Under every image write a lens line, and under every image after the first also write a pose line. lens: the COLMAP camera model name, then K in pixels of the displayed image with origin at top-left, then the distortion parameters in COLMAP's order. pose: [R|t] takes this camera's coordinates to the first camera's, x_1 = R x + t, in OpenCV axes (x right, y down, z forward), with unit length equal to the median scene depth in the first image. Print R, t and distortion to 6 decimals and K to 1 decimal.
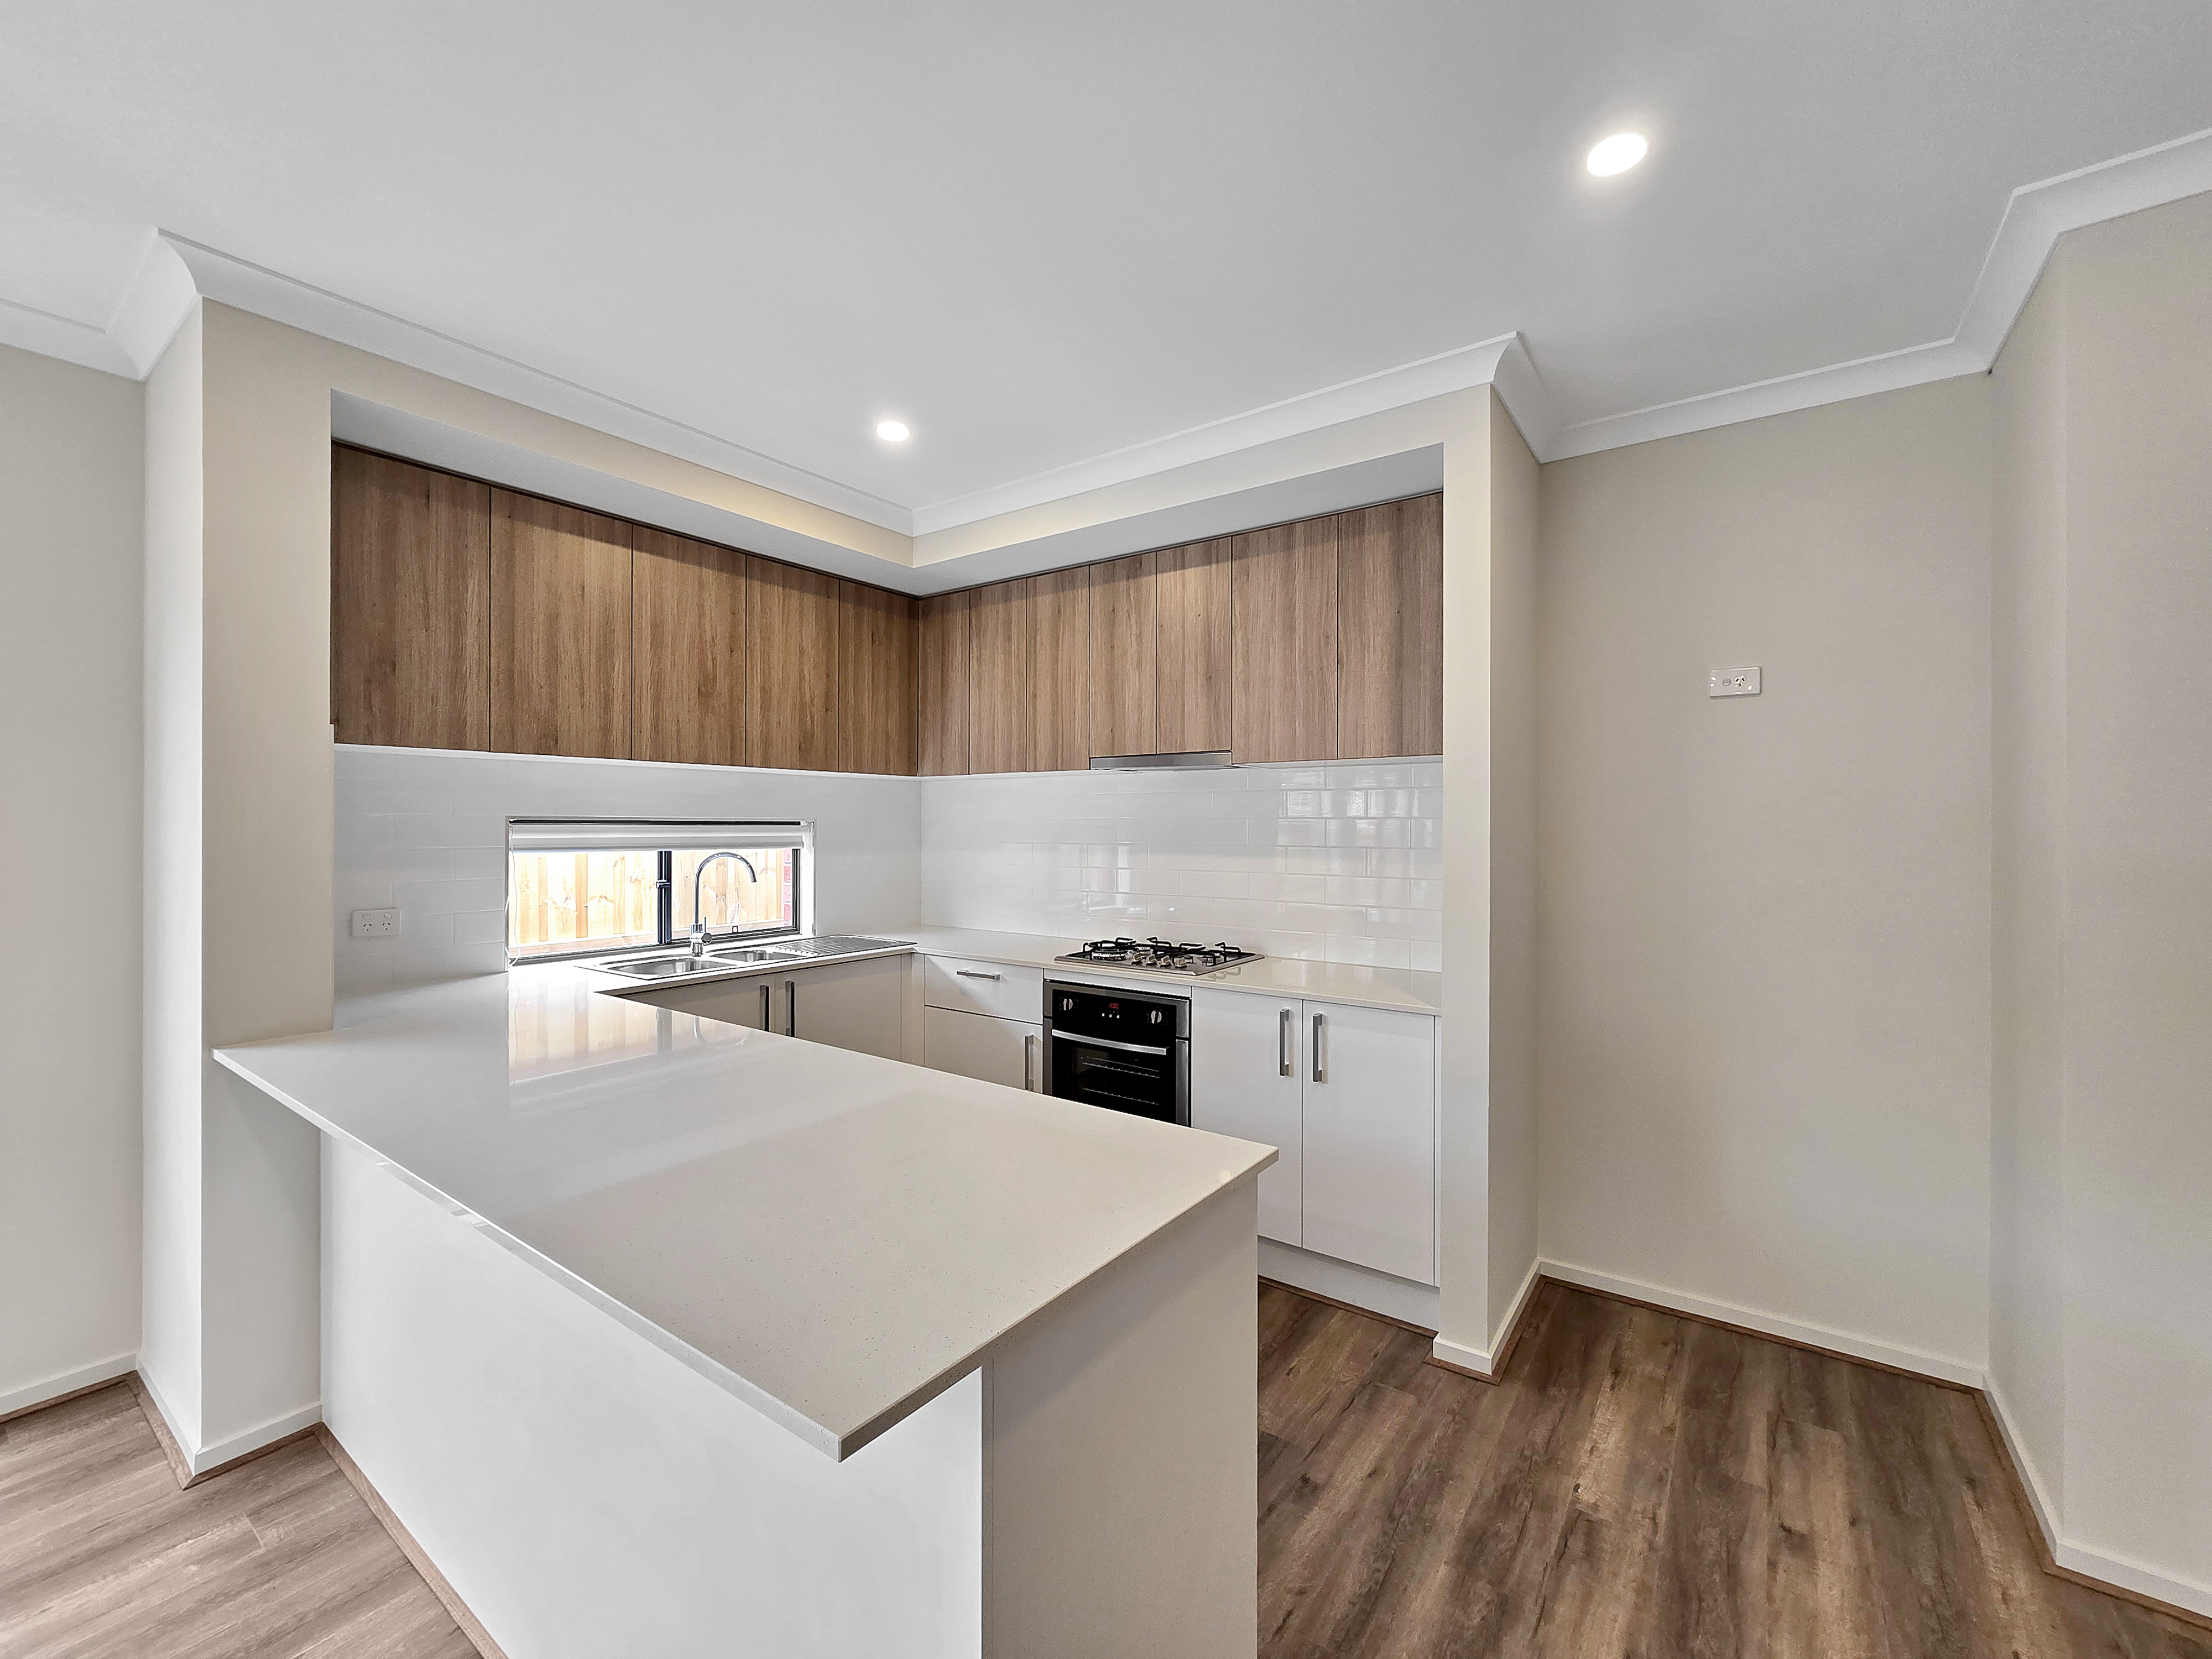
lens RADIAL K [[902.4, 0, 1106.0], [0, 902.4, 829.5], [0, 0, 1]] dist [-0.001432, 0.000017]
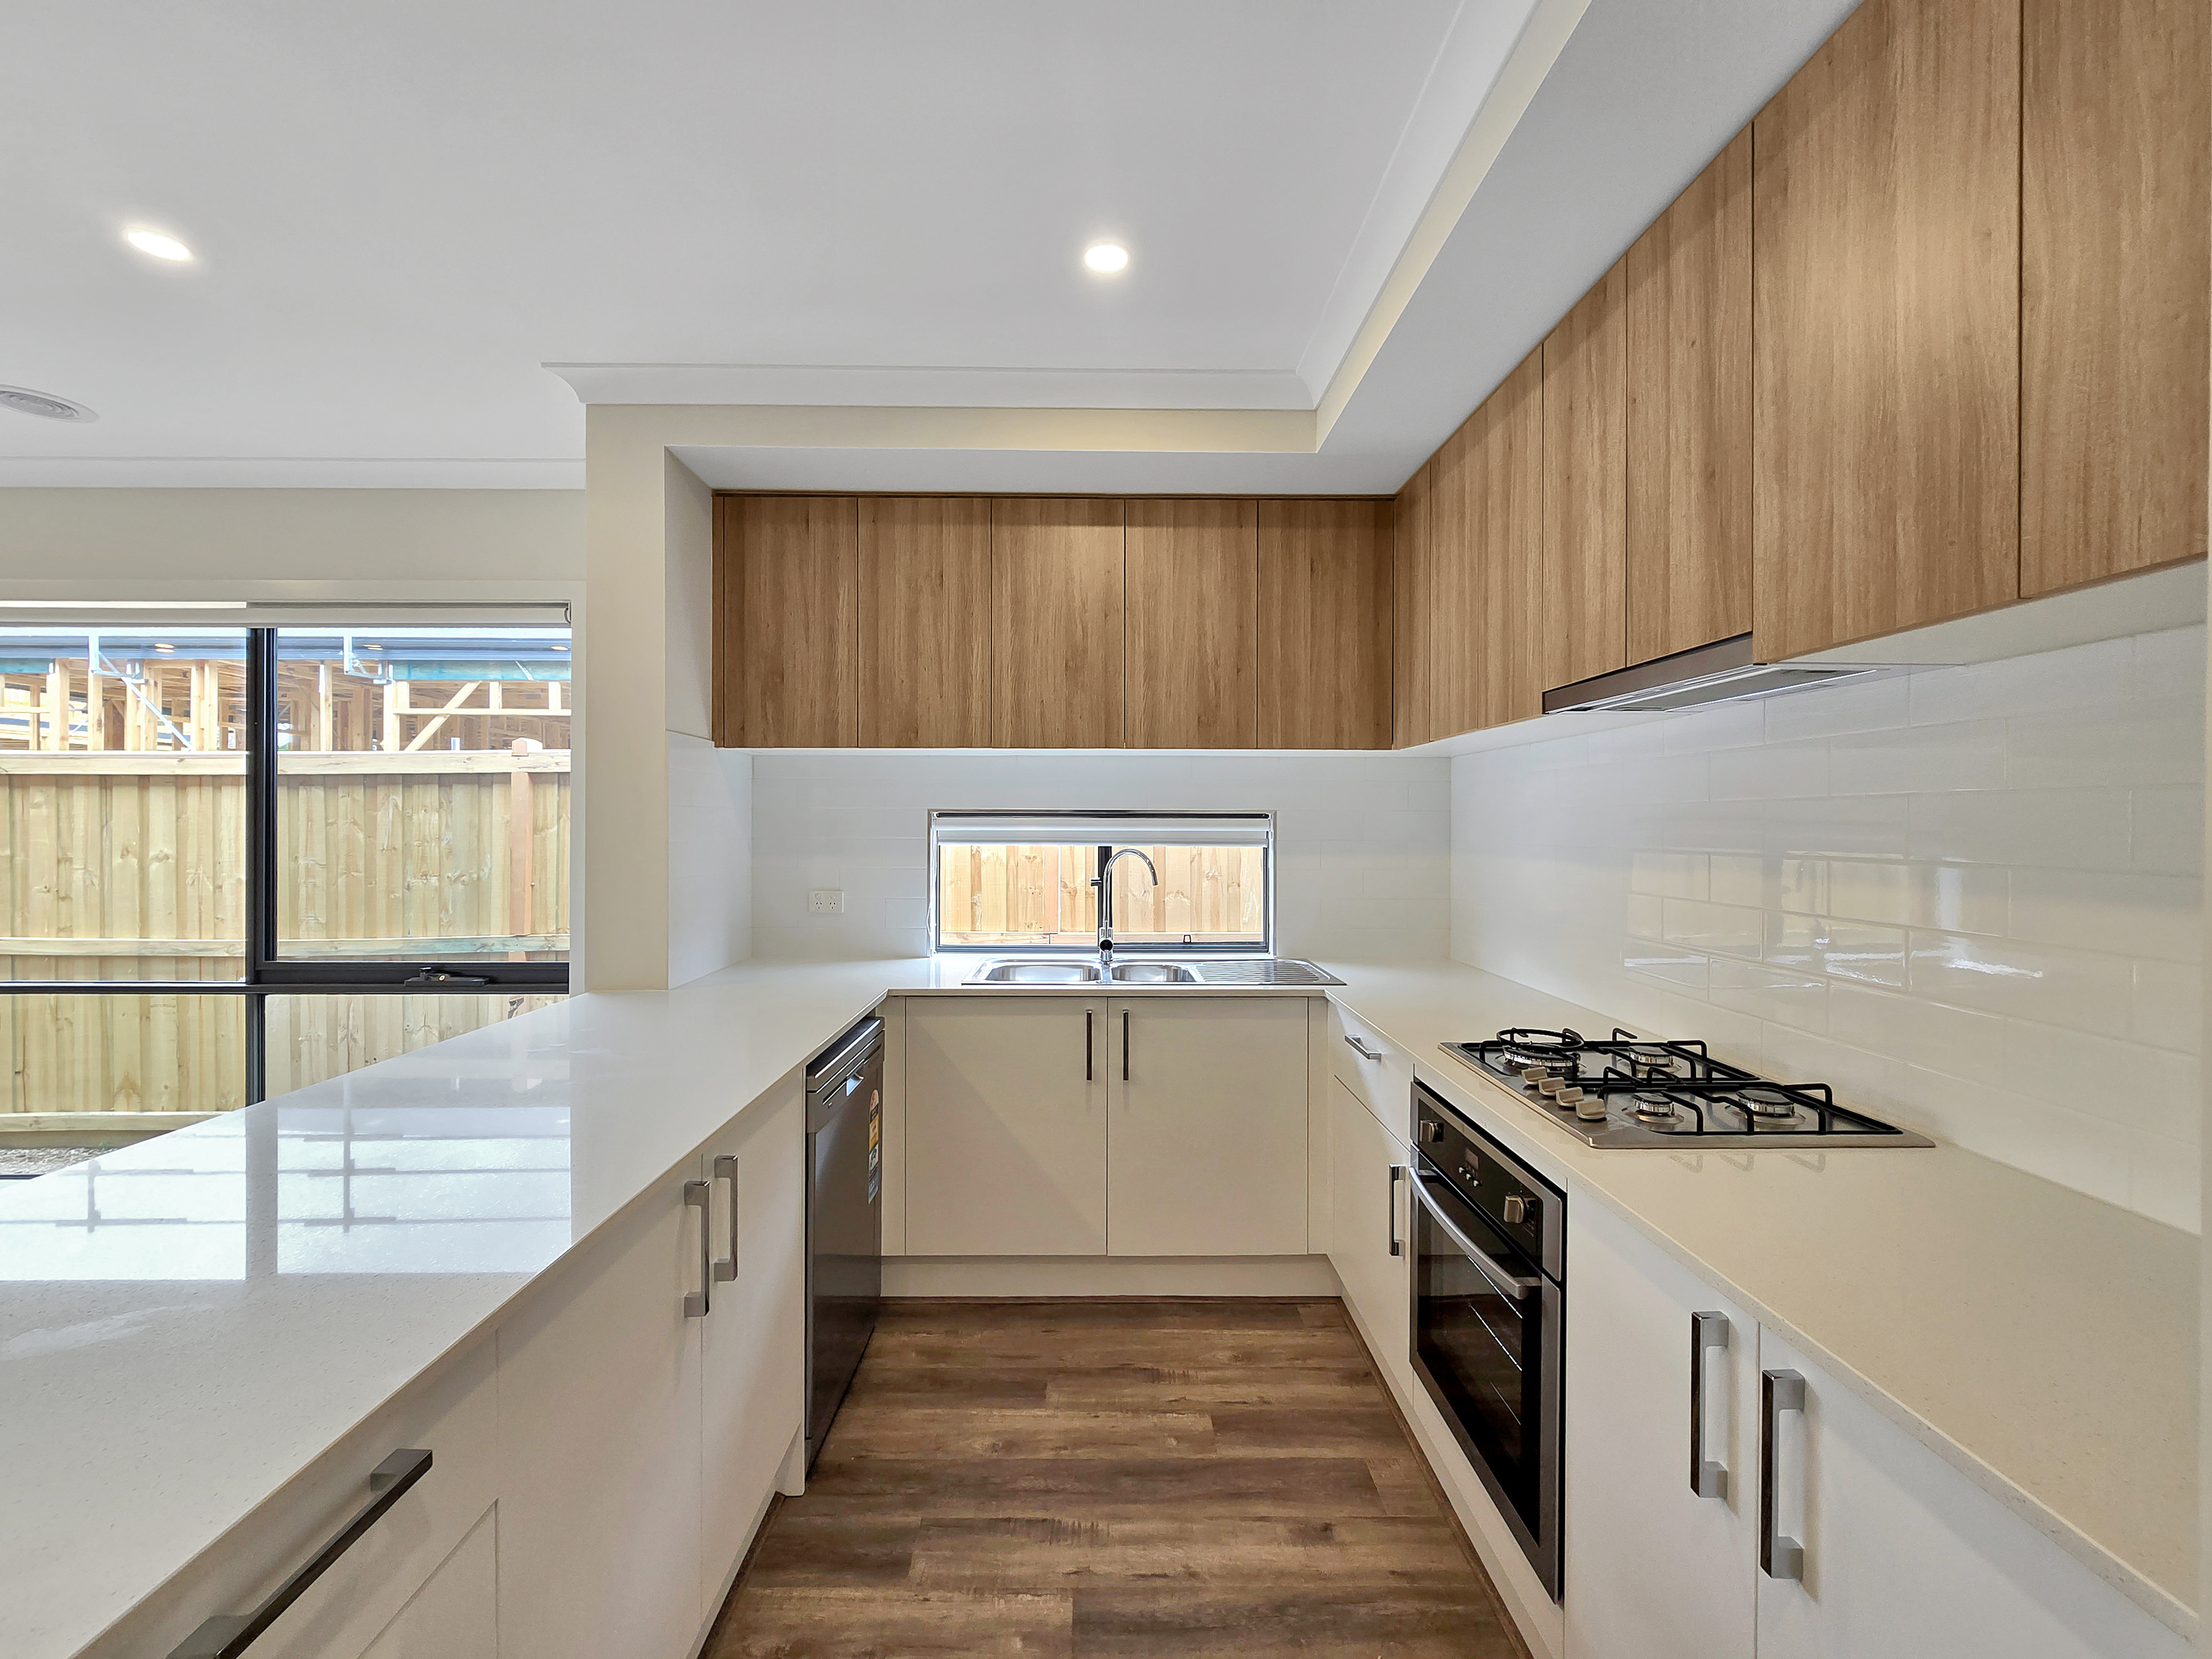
lens RADIAL K [[902.4, 0, 1106.0], [0, 902.4, 829.5], [0, 0, 1]] dist [-0.001432, 0.000017]
pose [[0.598144, 0.007259, -0.801356, 0.277753], [-0.005018, 0.999973, 0.005312, 0.002709], [0.801373, 0.000844, 0.598165, 0.480537]]
